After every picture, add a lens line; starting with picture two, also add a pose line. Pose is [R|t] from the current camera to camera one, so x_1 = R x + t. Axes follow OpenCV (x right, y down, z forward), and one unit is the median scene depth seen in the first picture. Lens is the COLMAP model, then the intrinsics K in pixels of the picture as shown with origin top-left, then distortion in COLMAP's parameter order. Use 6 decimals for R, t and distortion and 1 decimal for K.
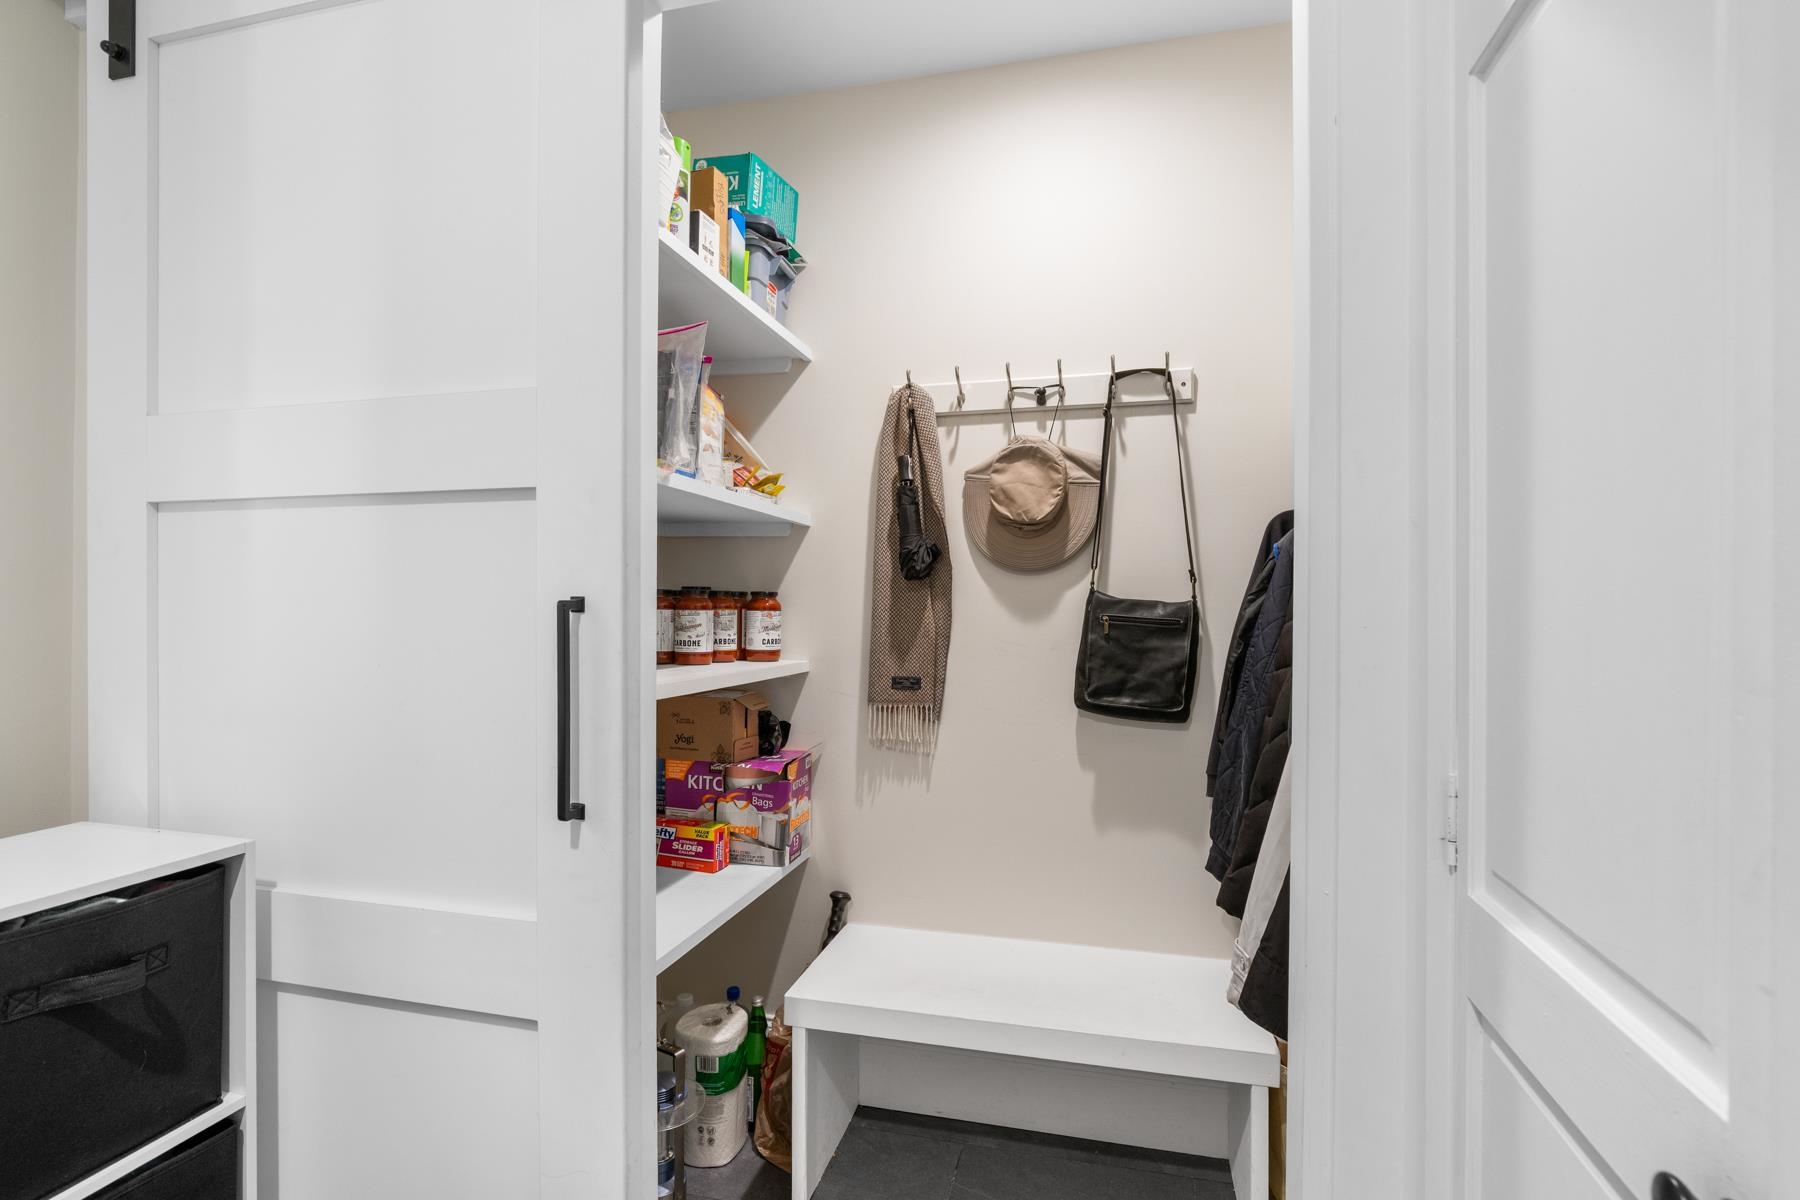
lens RADIAL K [[829.0, 0, 890.1], [0, 829.0, 602.3], [0, 0, 1]] dist [-0.018874, 0.003996]
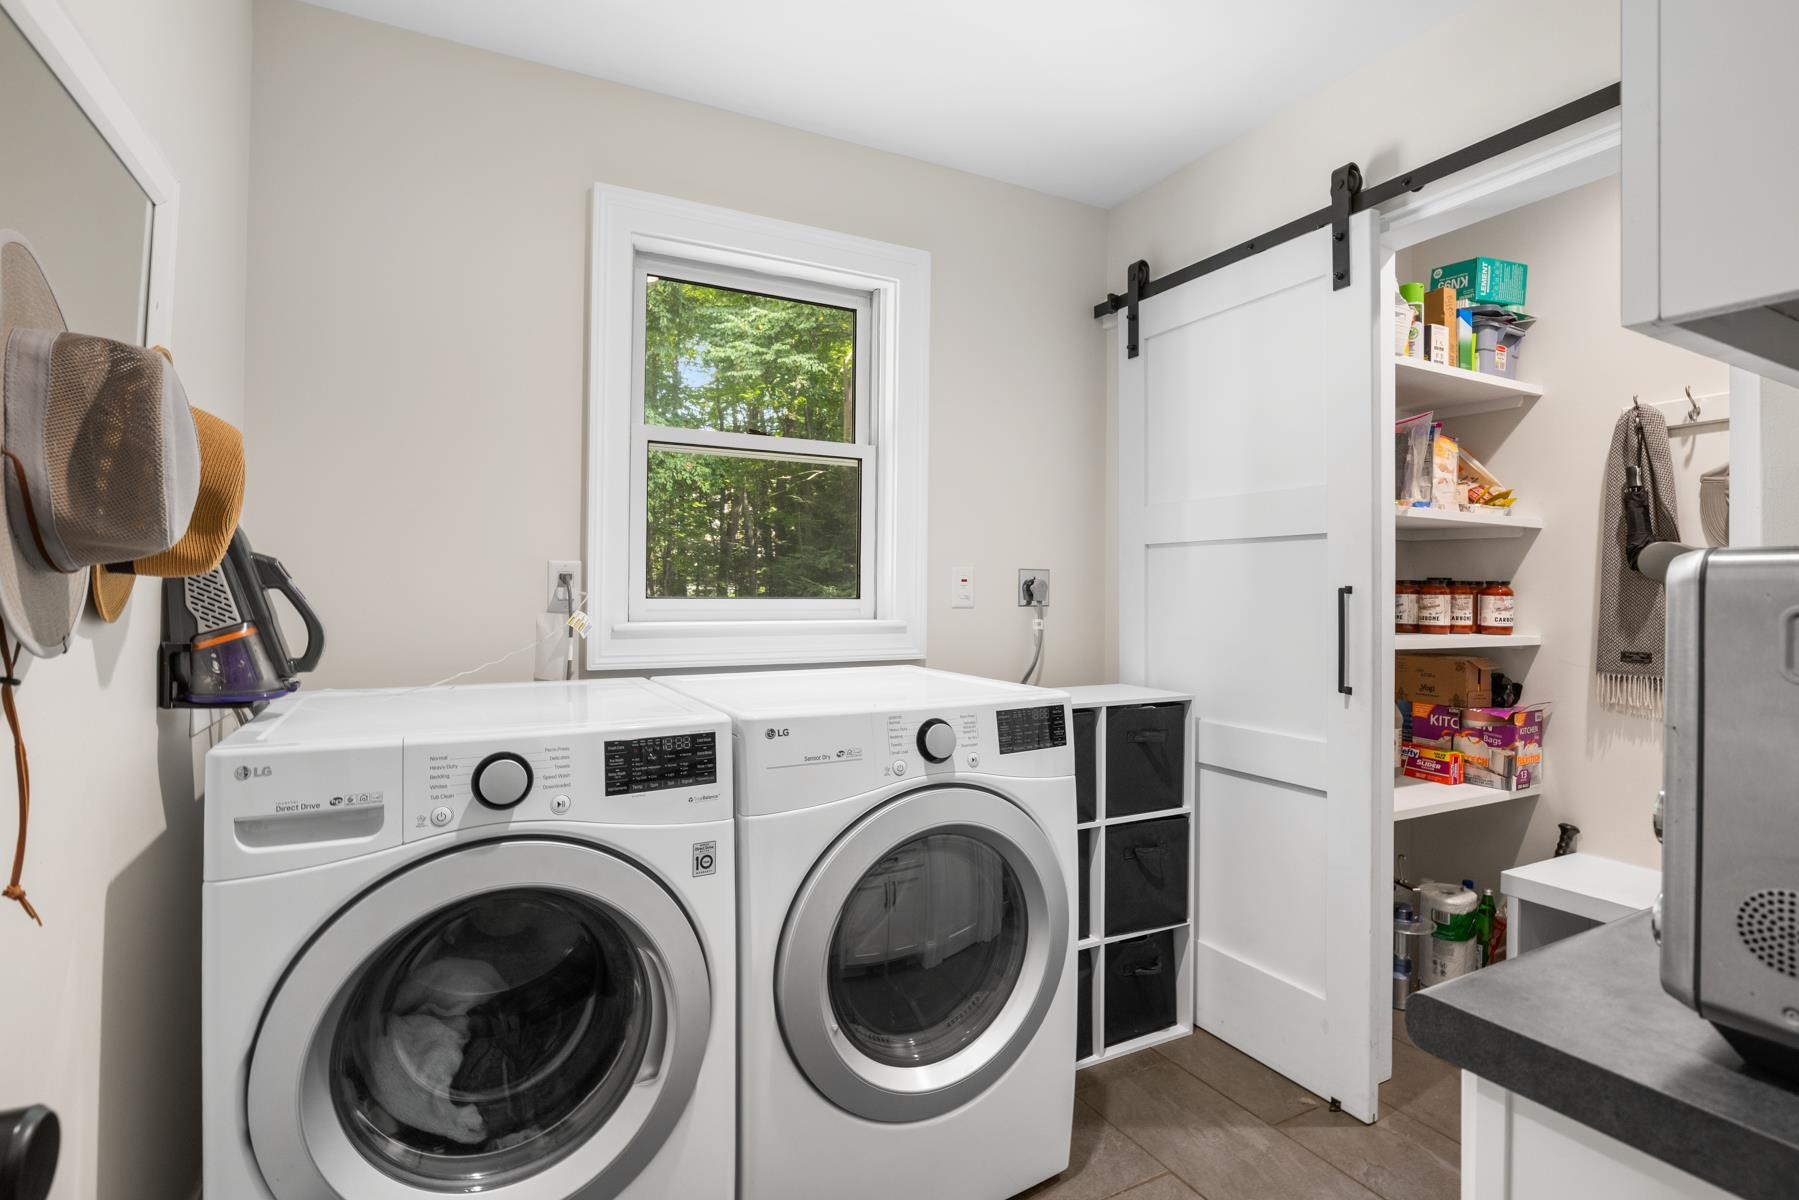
lens RADIAL K [[862.4, 0, 889.5], [0, 862.4, 586.1], [0, 0, 1]] dist [-0.018265, -0.000455]
pose [[0.662574, -0.002161, -0.748994, 0.234883], [-0.000940, 0.999993, -0.003716, 0.000997], [0.748996, 0.003166, 0.662567, -0.641225]]
